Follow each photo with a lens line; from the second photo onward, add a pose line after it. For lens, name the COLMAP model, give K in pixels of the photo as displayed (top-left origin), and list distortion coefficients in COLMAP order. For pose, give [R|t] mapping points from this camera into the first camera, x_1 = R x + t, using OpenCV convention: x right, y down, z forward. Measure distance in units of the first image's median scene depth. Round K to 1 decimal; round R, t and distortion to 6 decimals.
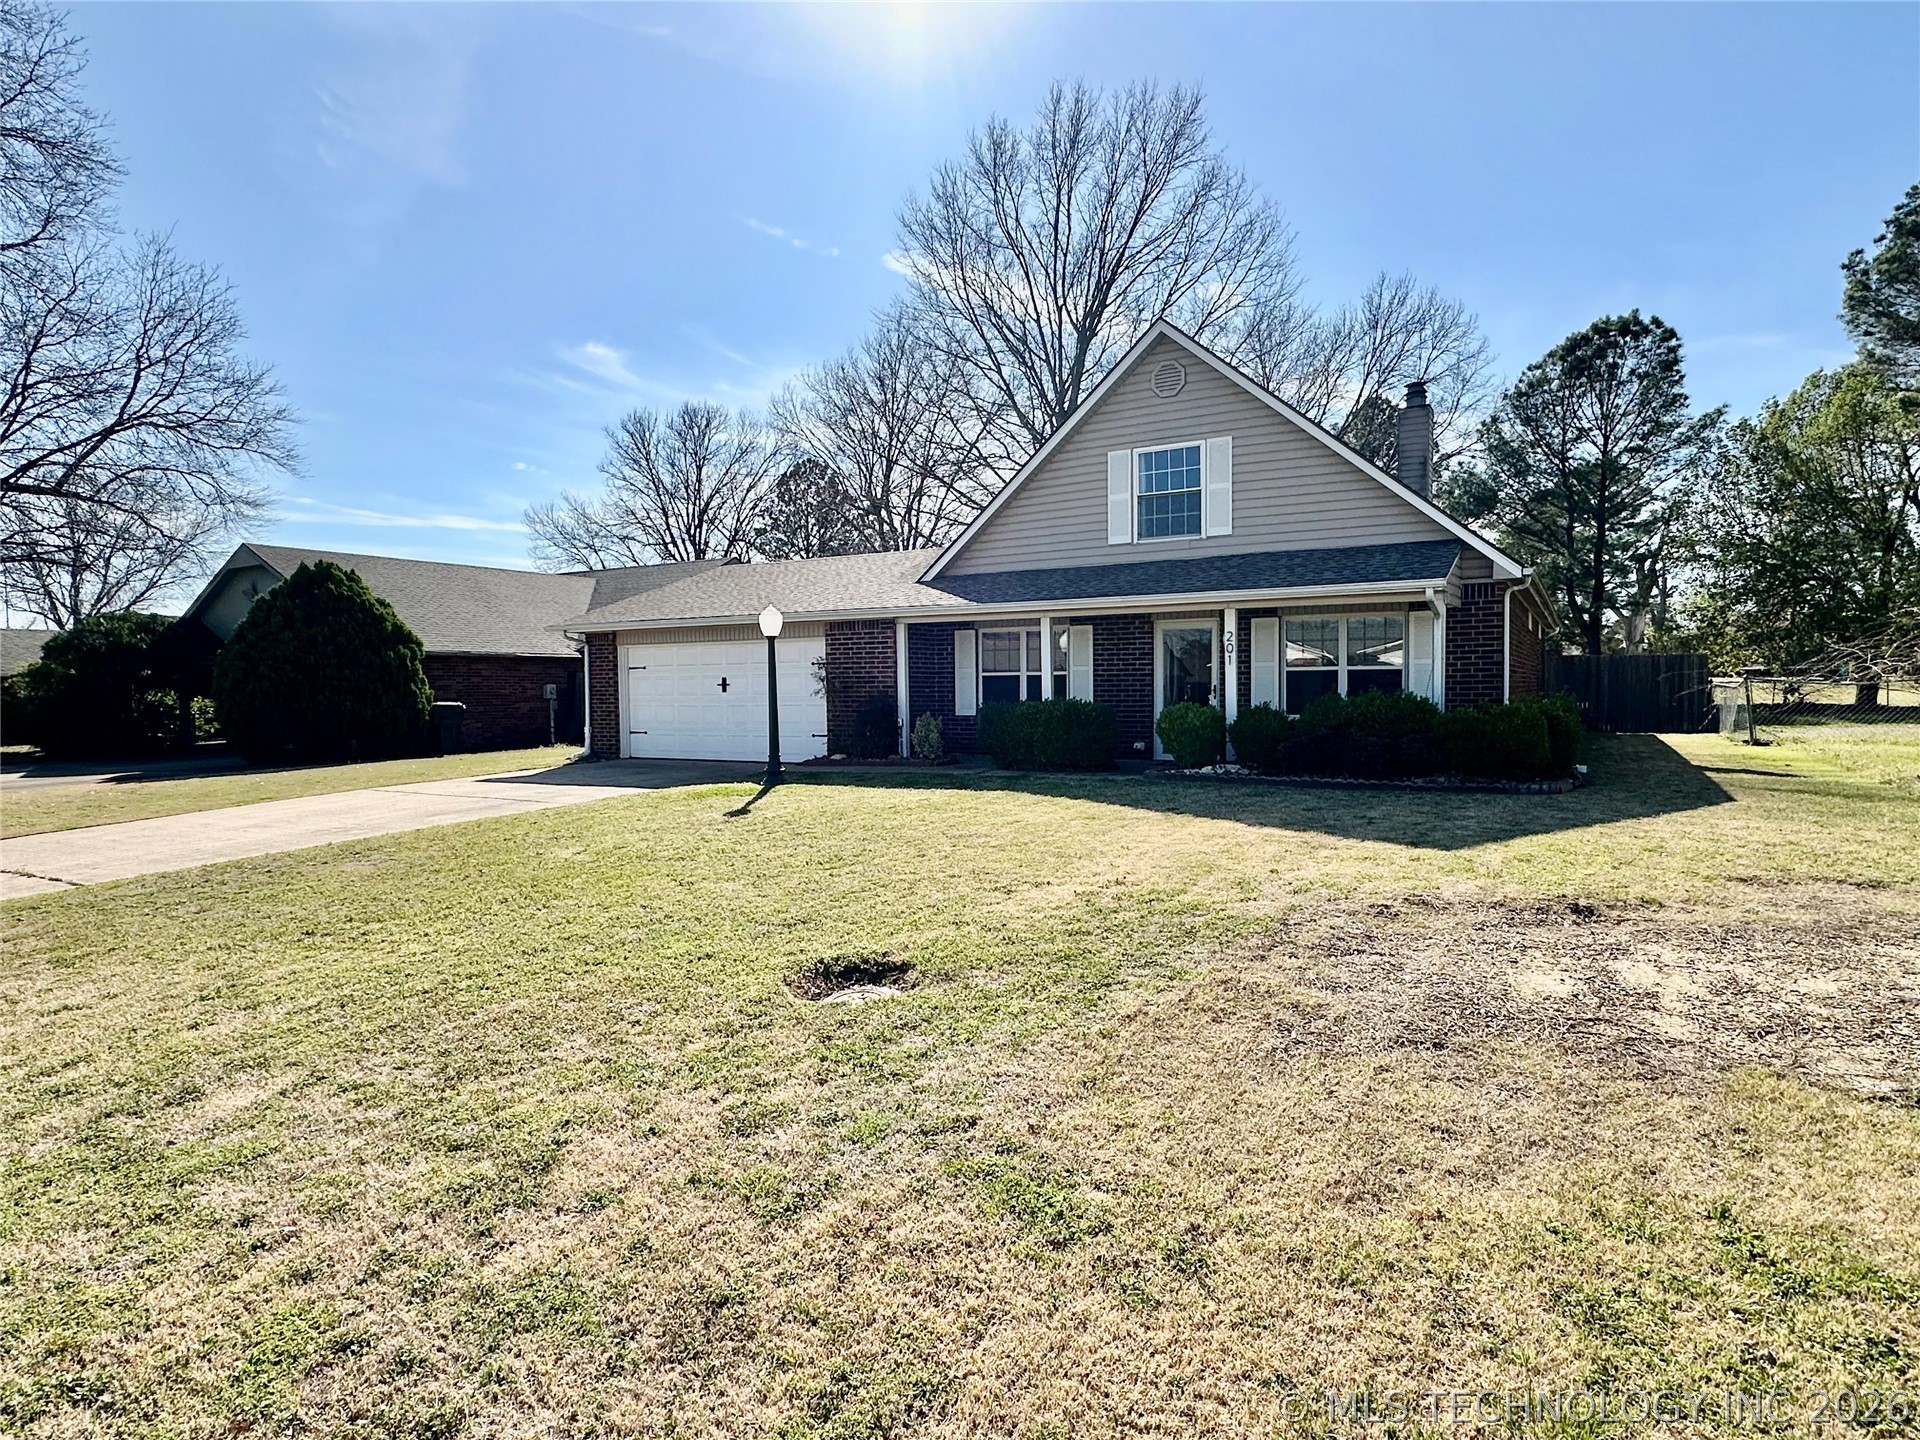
lens RADIAL K [[1043.1, 0, 993.8], [0, 1043.1, 725.1], [0, 0, 1]] dist [0.043389, -0.025422]
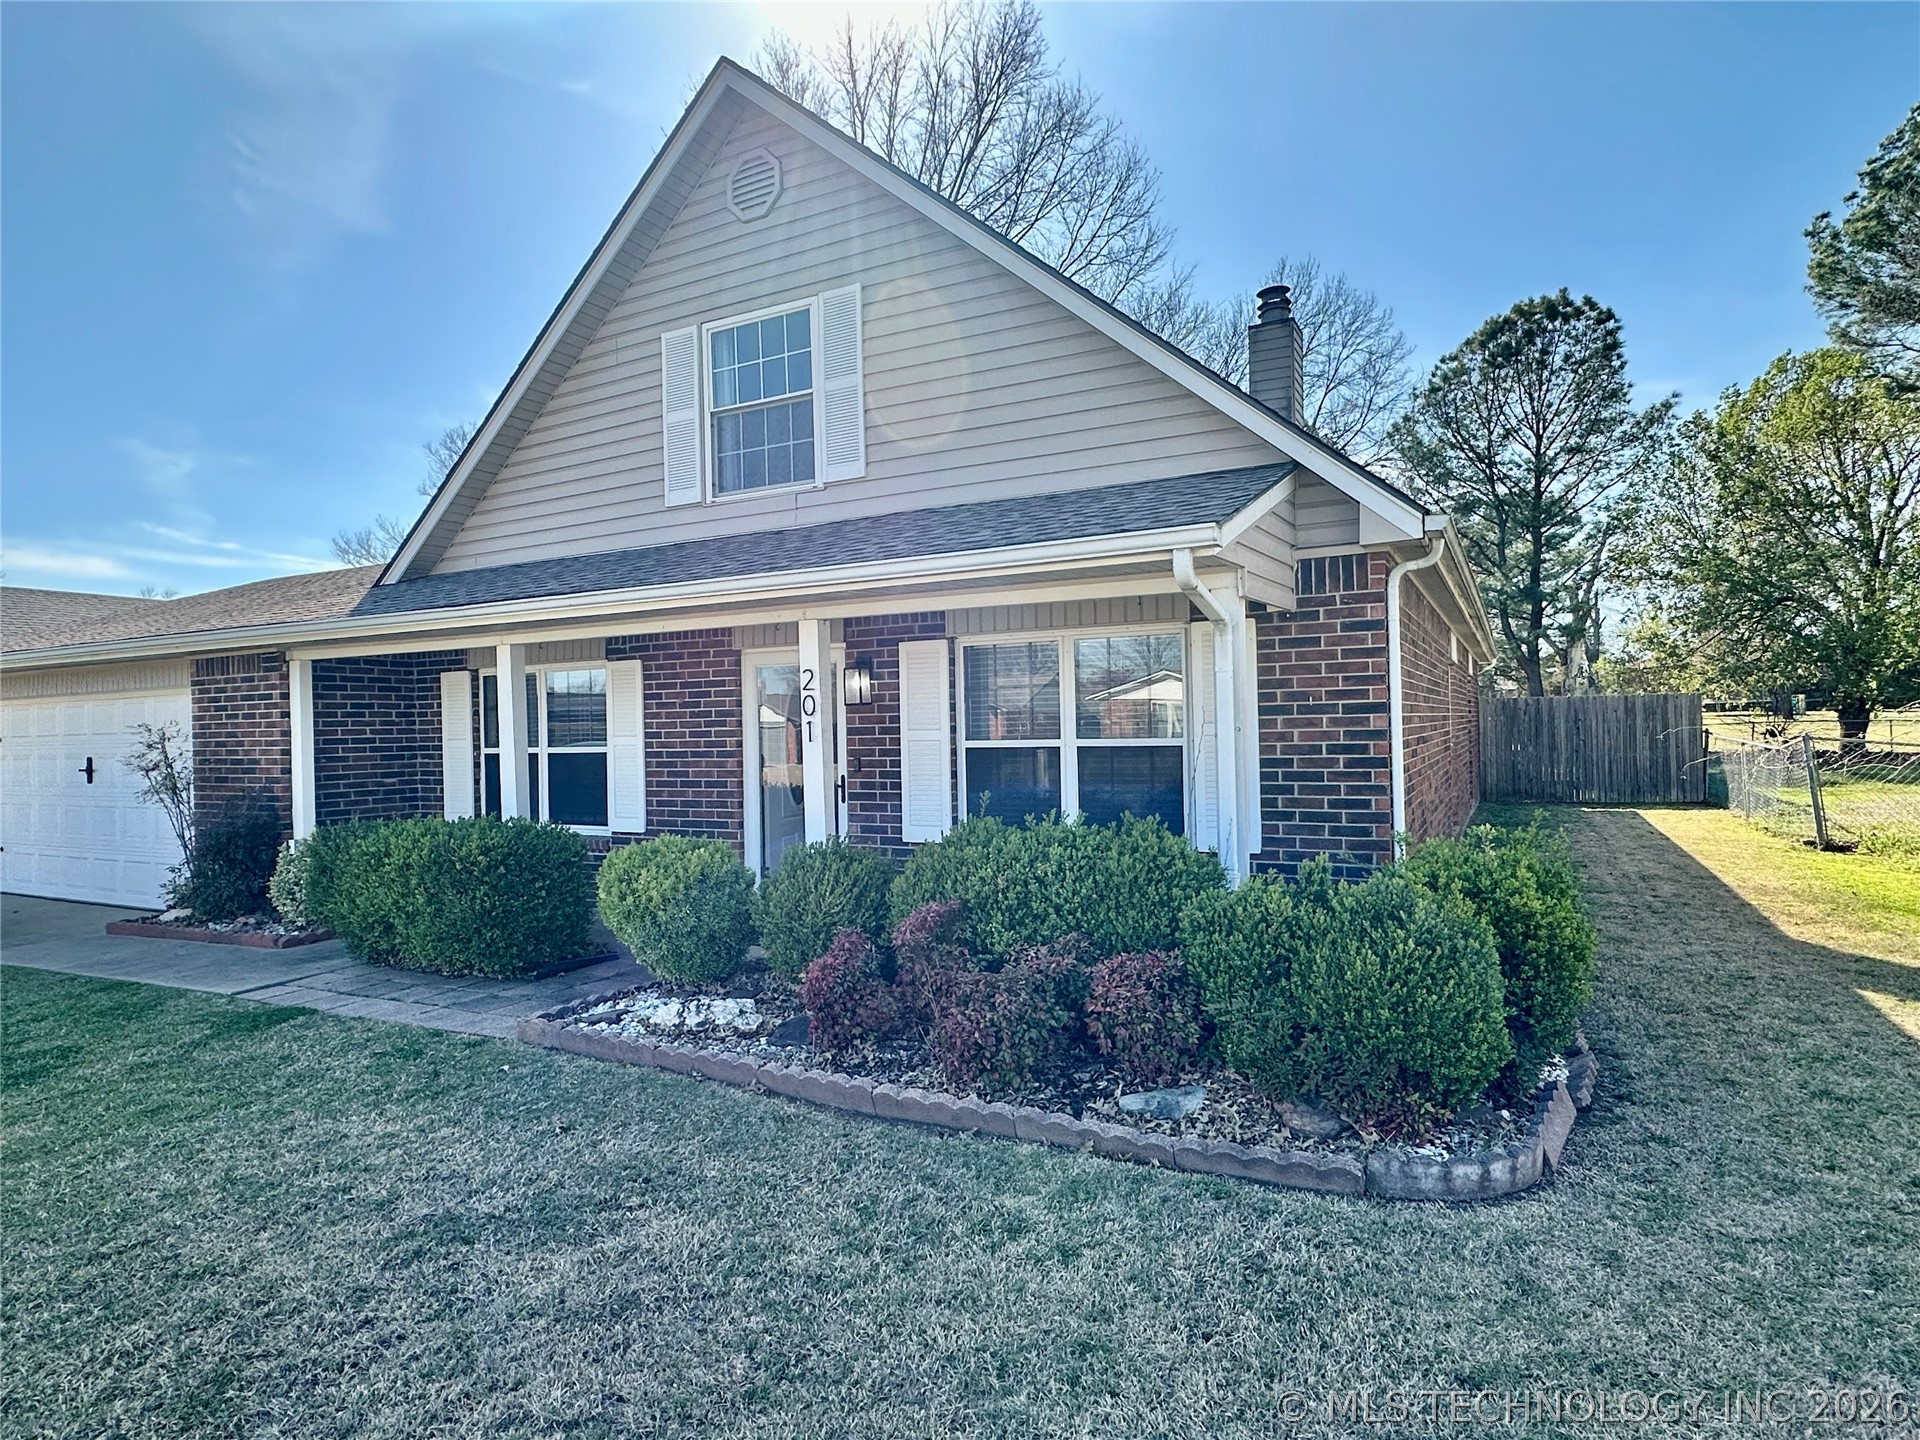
lens RADIAL K [[1050.4, 0, 960.0], [0, 1050.4, 720.0], [0, 0, 1]] dist [-0.006840, 0.010922]
pose [[0.999657, -0.012584, 0.022981, 0.106593], [0.013572, 0.998966, -0.043385, -0.017458], [-0.022411, 0.043682, 0.998794, 0.204744]]
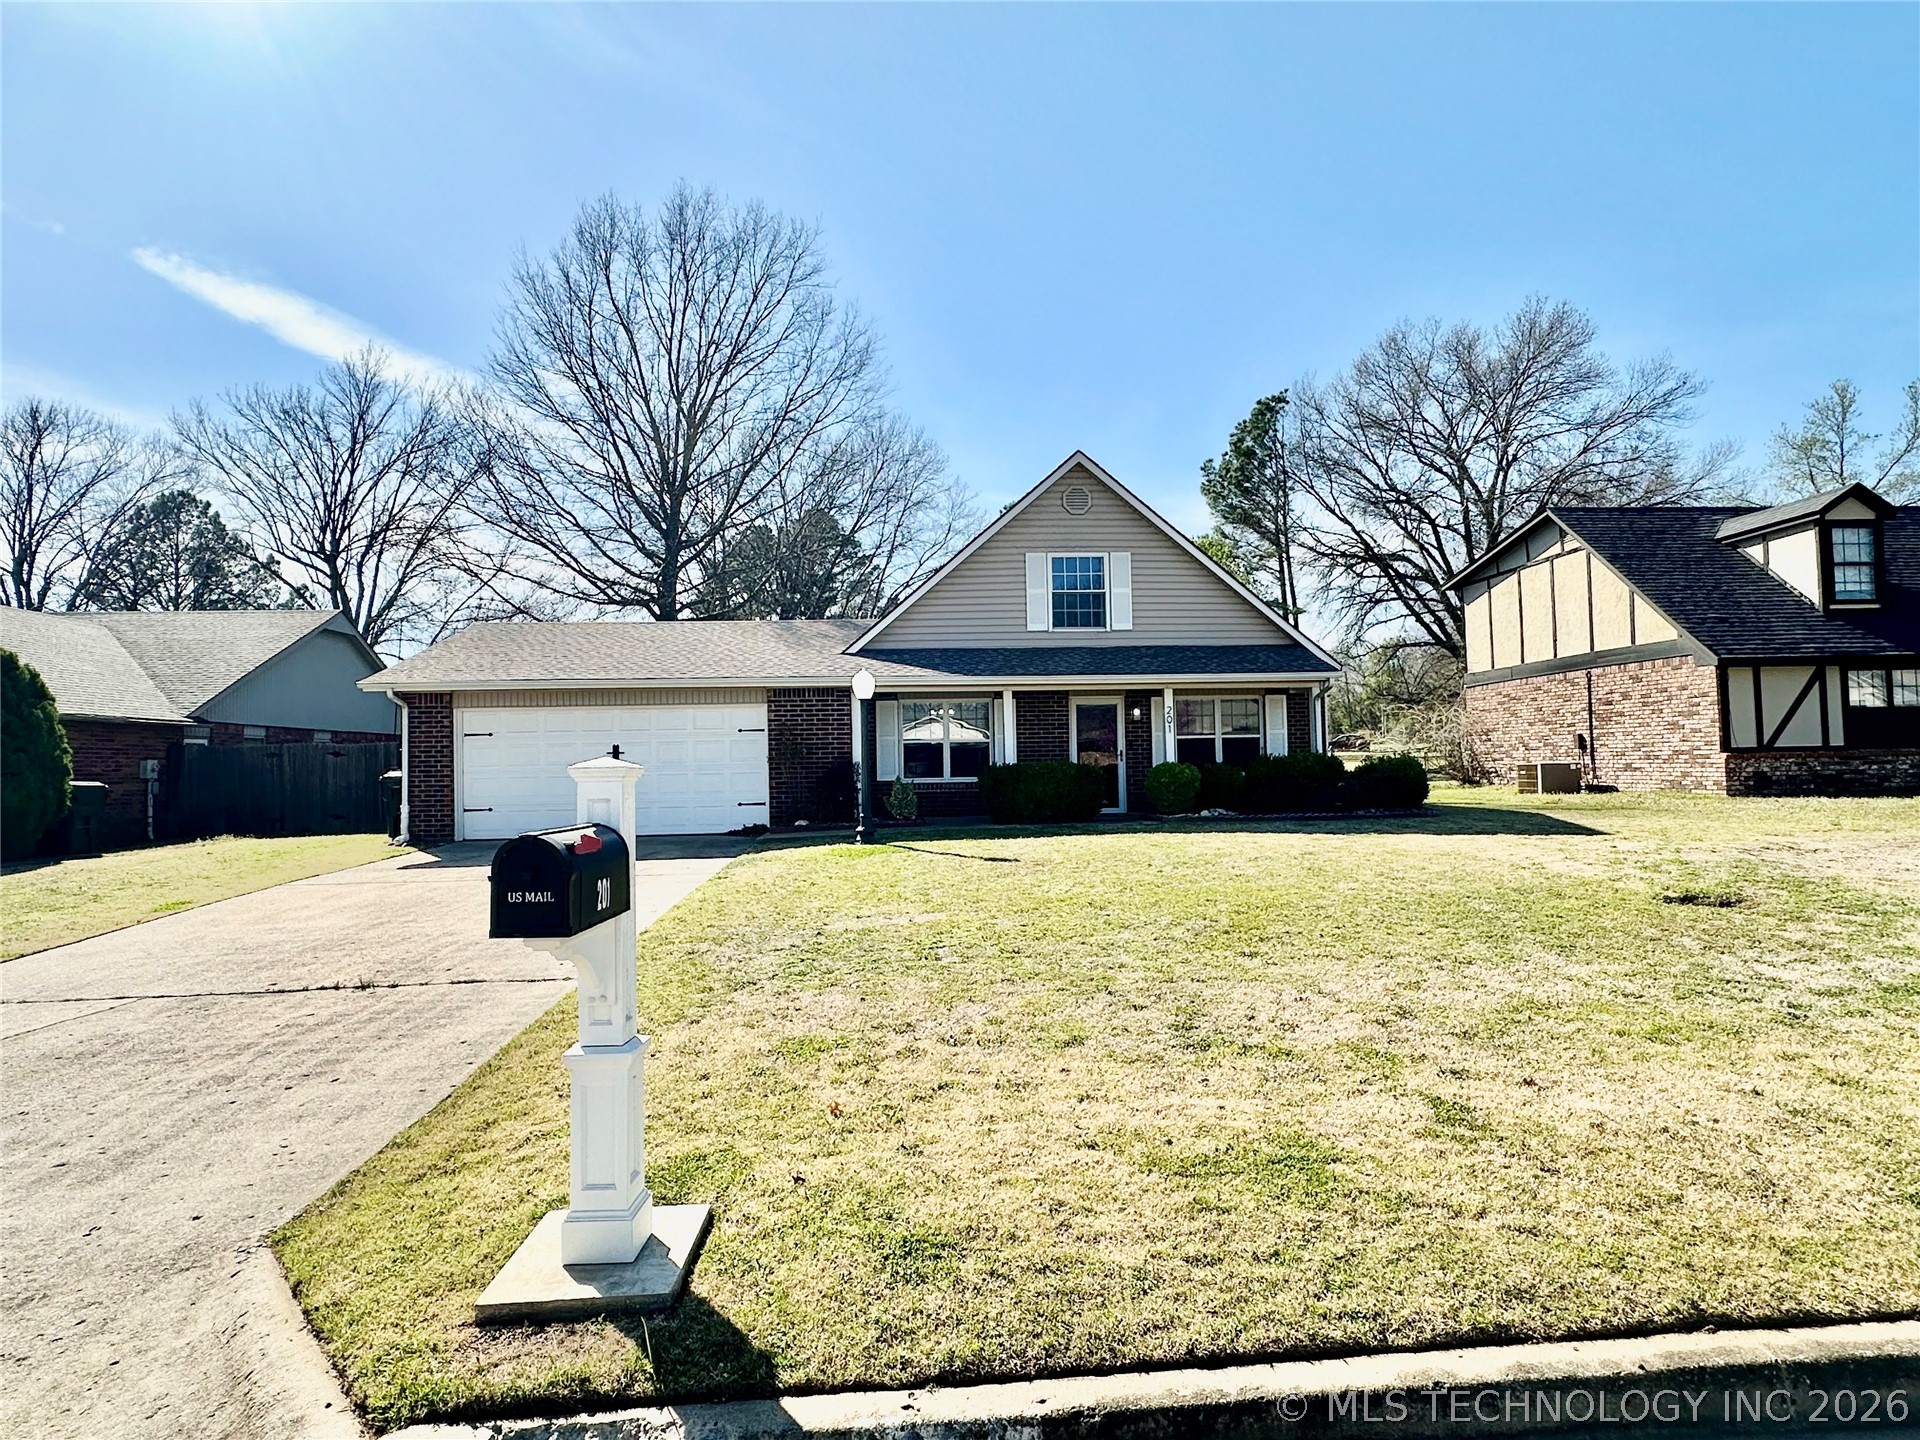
lens RADIAL K [[1050.4, 0, 960.0], [0, 1050.4, 720.0], [0, 0, 1]] dist [-0.006840, 0.010922]
pose [[0.835326, 0.017916, 0.549463, -0.258080], [0.030418, 0.996431, -0.078734, 0.007159], [-0.548913, 0.082482, 0.831800, 0.032913]]
